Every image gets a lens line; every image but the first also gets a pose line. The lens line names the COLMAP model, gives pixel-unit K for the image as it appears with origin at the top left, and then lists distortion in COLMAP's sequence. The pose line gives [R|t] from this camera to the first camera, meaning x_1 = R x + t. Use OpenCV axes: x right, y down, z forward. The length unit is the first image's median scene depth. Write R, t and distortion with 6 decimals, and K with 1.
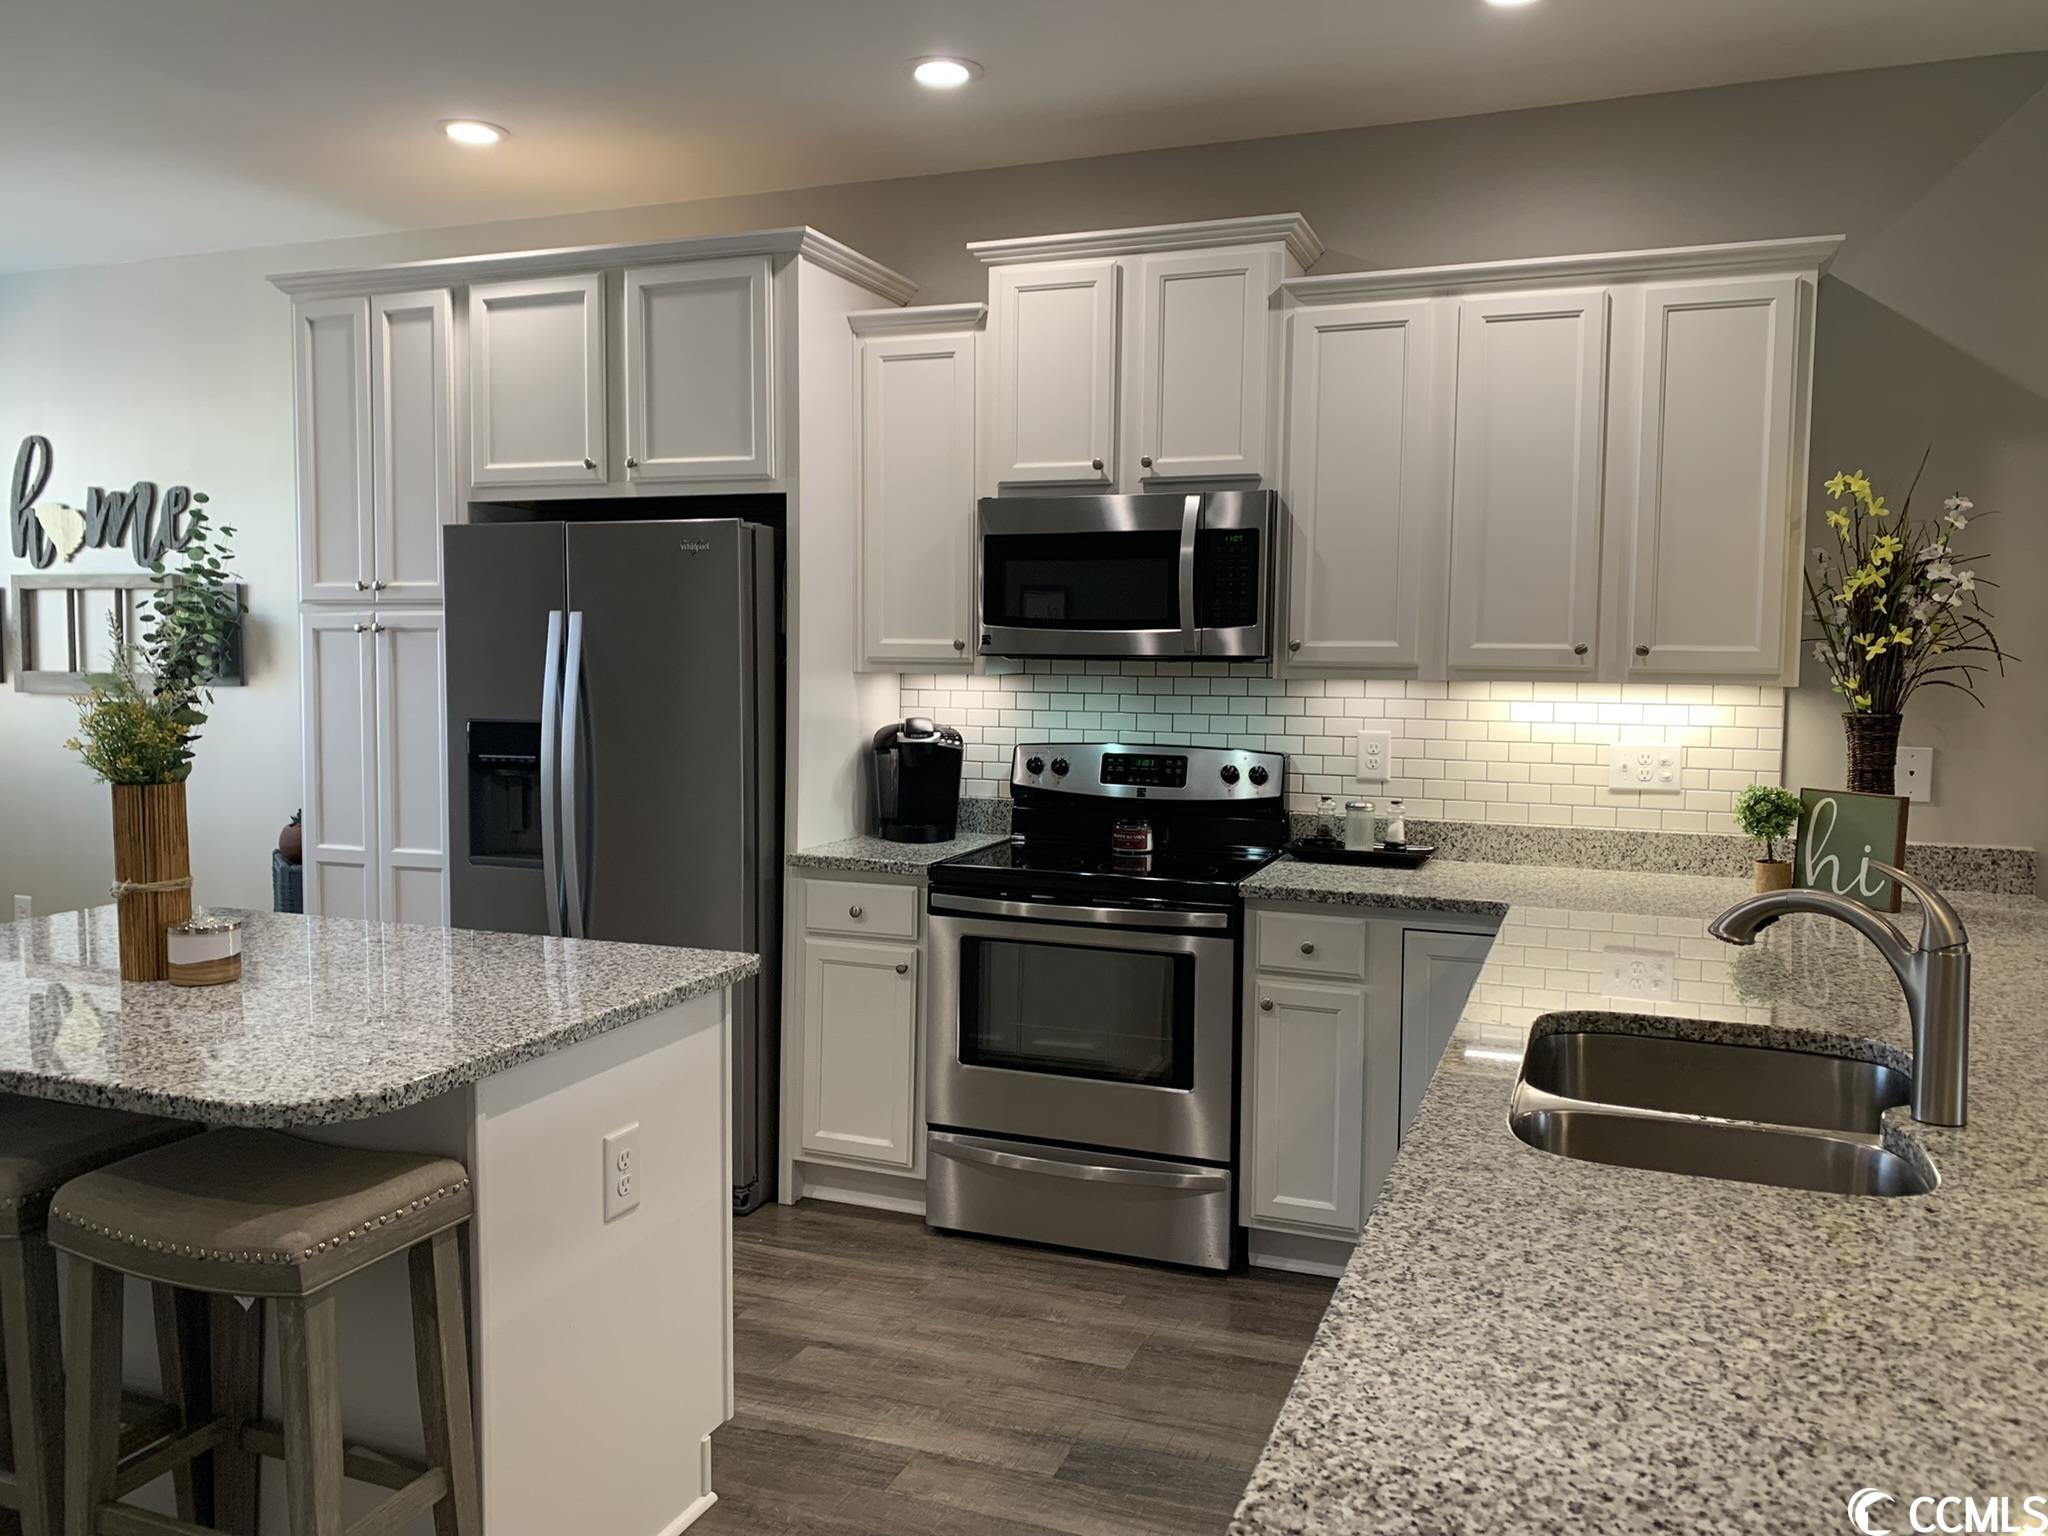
lens RADIAL K [[1561.2, 0, 1018.2], [0, 1561.2, 747.8], [0, 0, 1]] dist [0.071615, -0.109770]
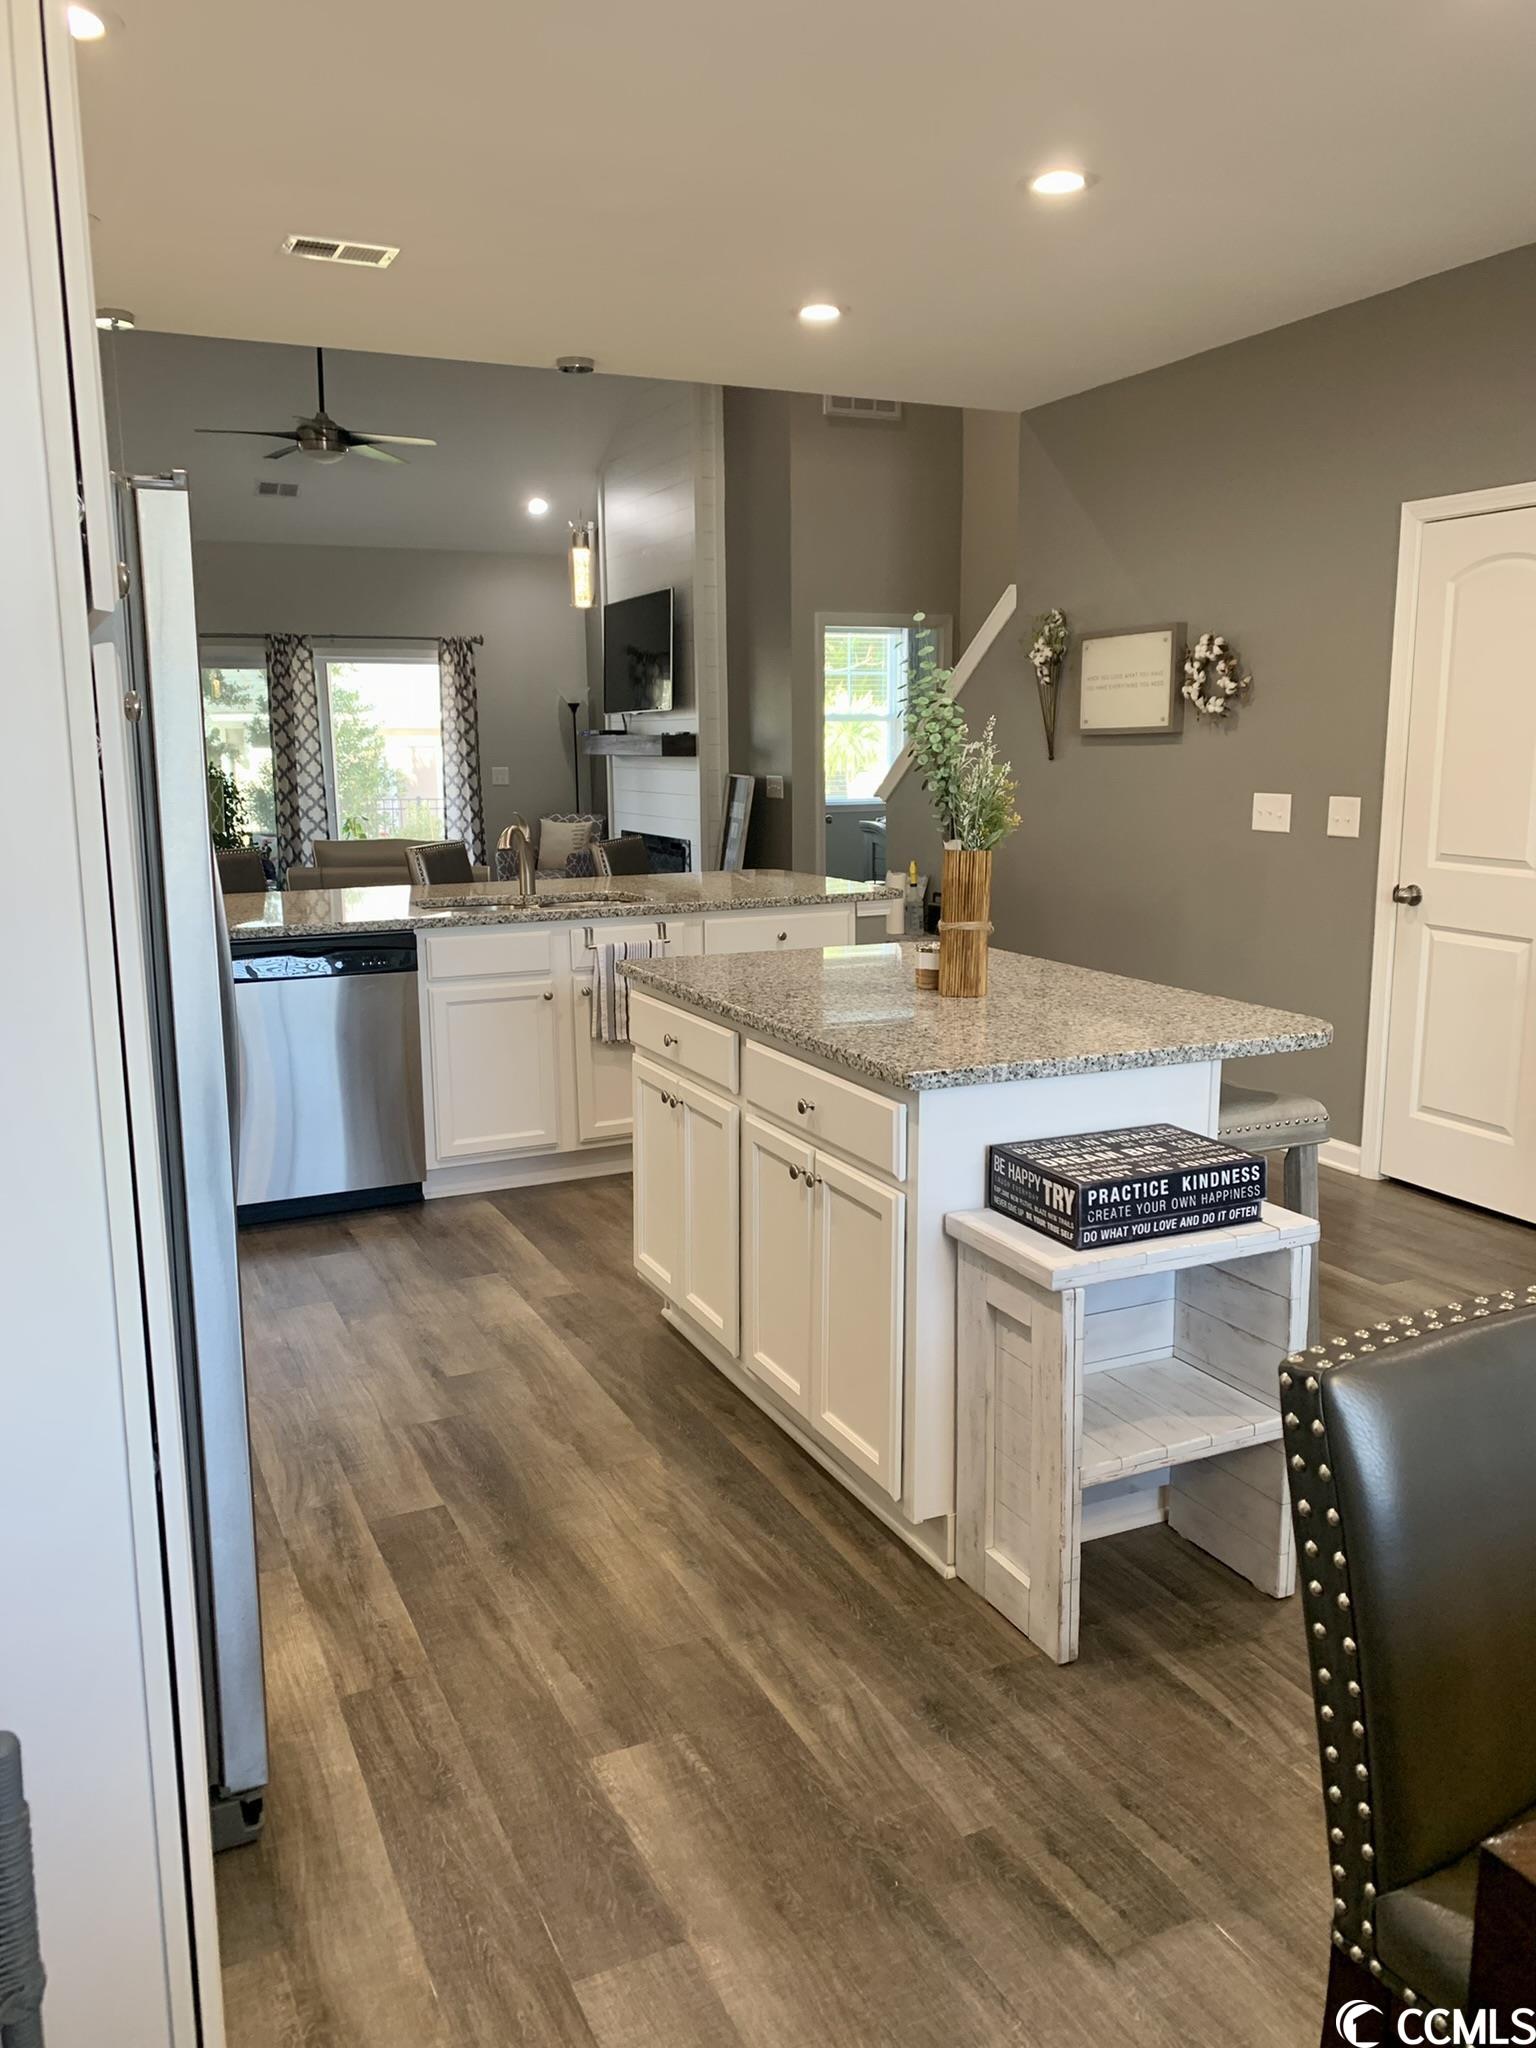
lens RADIAL K [[1561.2, 0, 774.7], [0, 1561.2, 1014.6], [0, 0, 1]] dist [0.071615, -0.109770]
pose [[-0.723481, -0.124177, 0.679085, -0.832144], [0.044634, 0.973217, 0.225513, -0.089672], [-0.688900, 0.193464, -0.698561, 1.273876]]
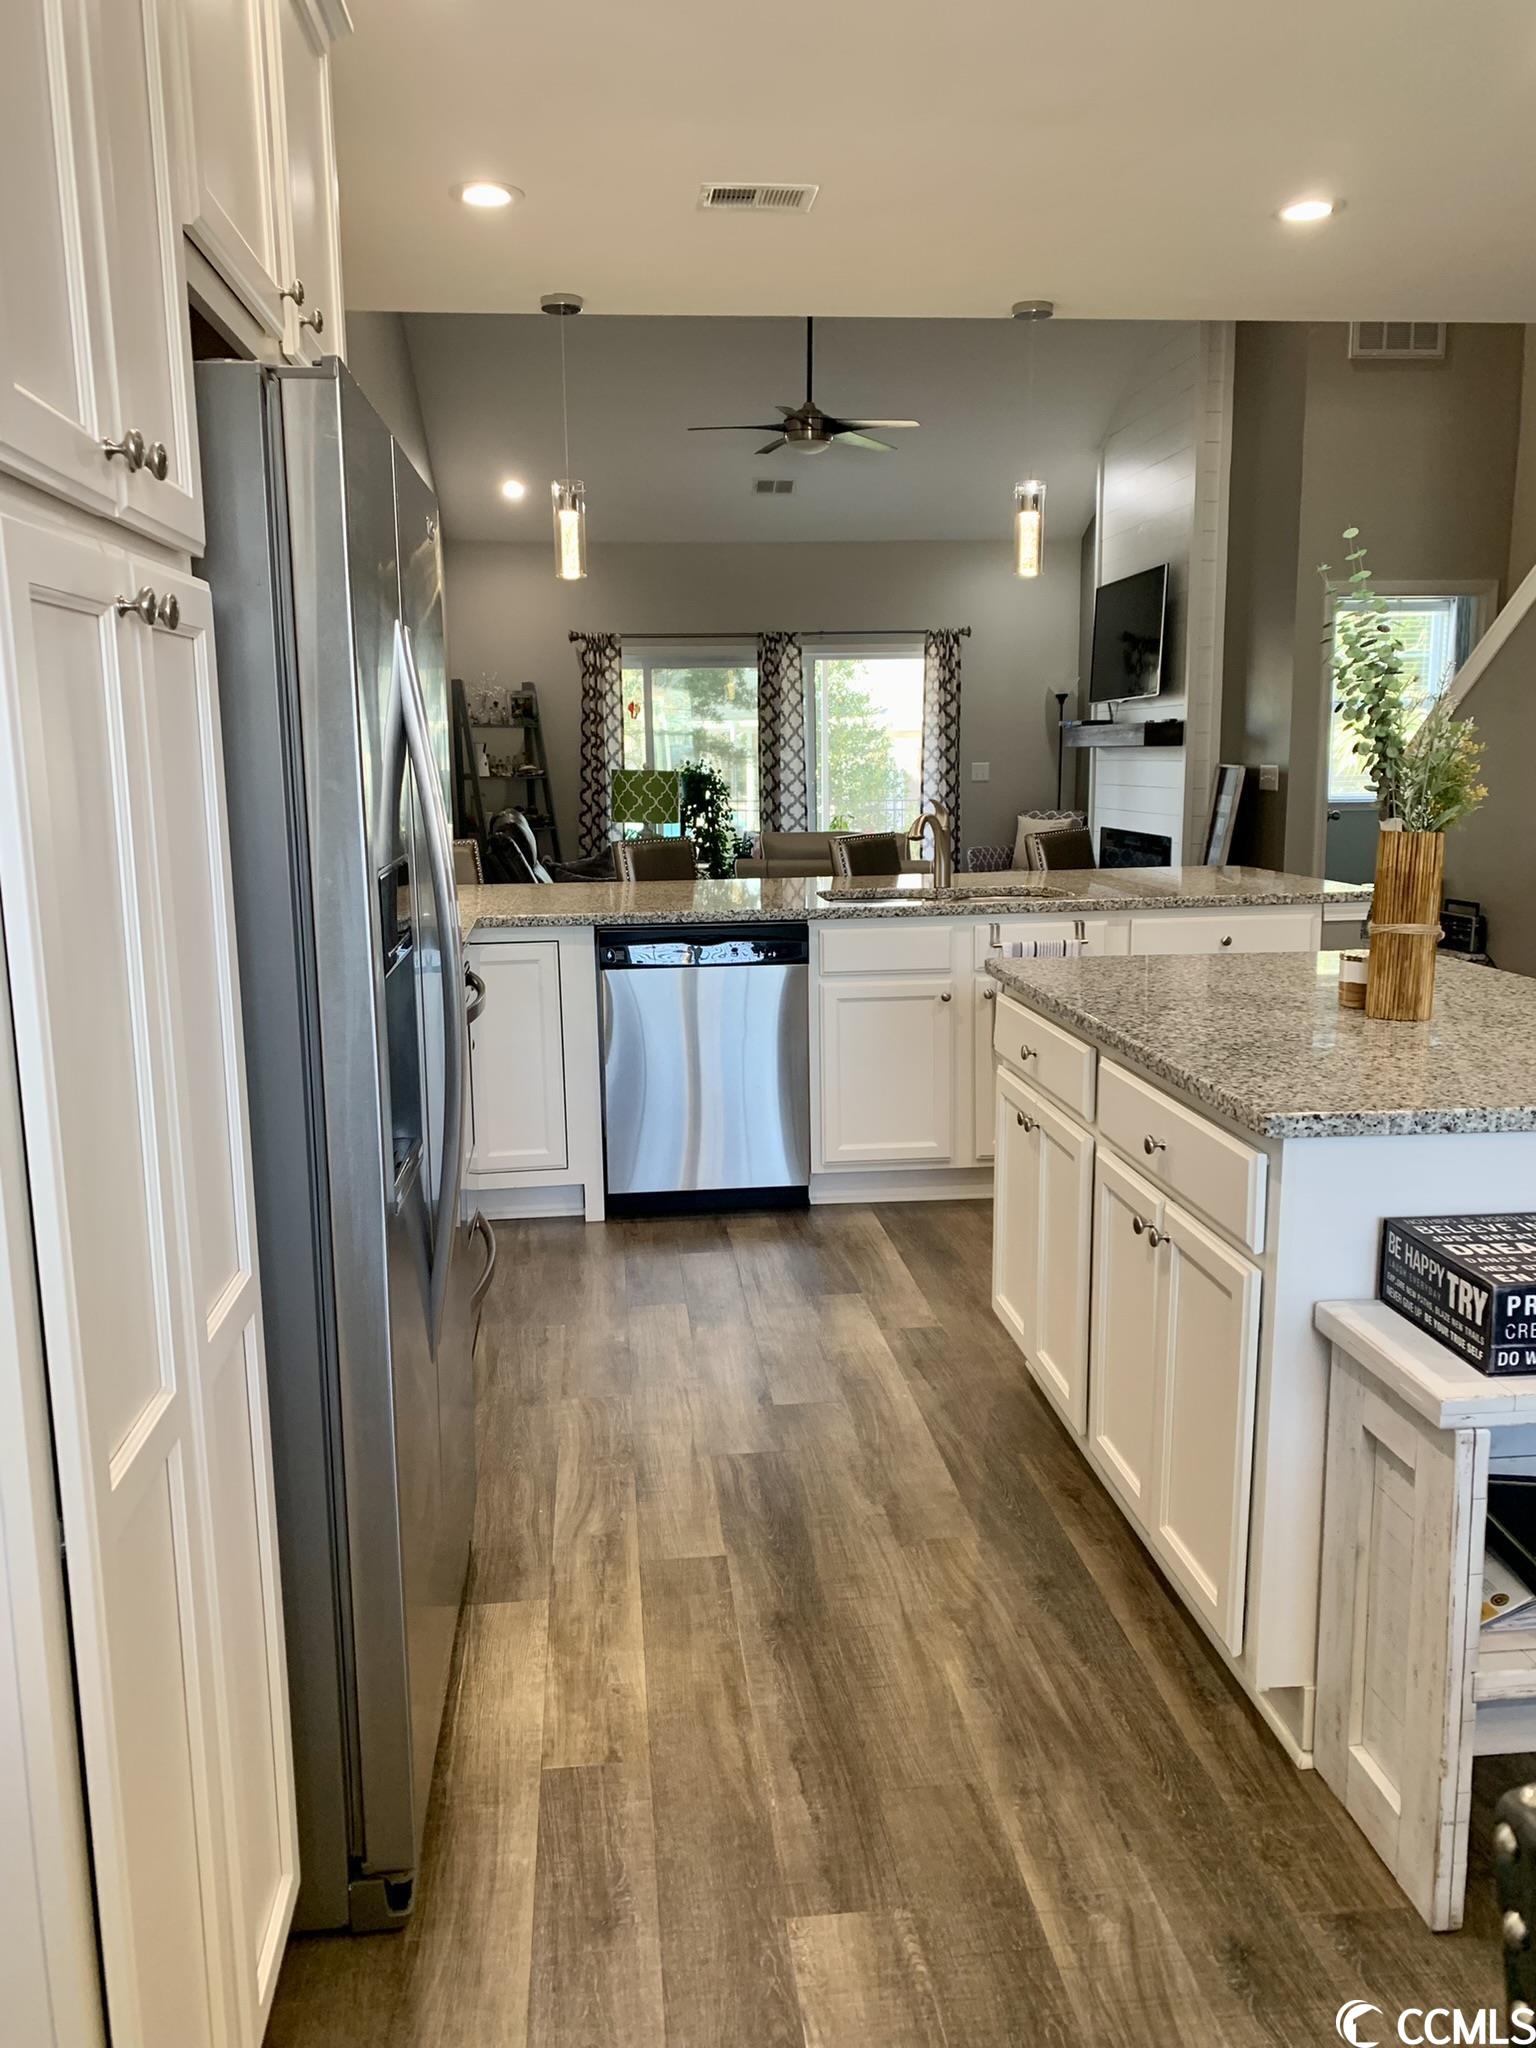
lens RADIAL K [[1559.5, 0, 754.7], [0, 1559.5, 1032.0], [0, 0, 1]] dist [0.051449, -0.044262]
pose [[-0.451677, -0.162694, 0.877222, -0.794748], [0.066593, 0.974342, 0.214995, -0.061099], [-0.889693, 0.155525, -0.429253, 1.144374]]
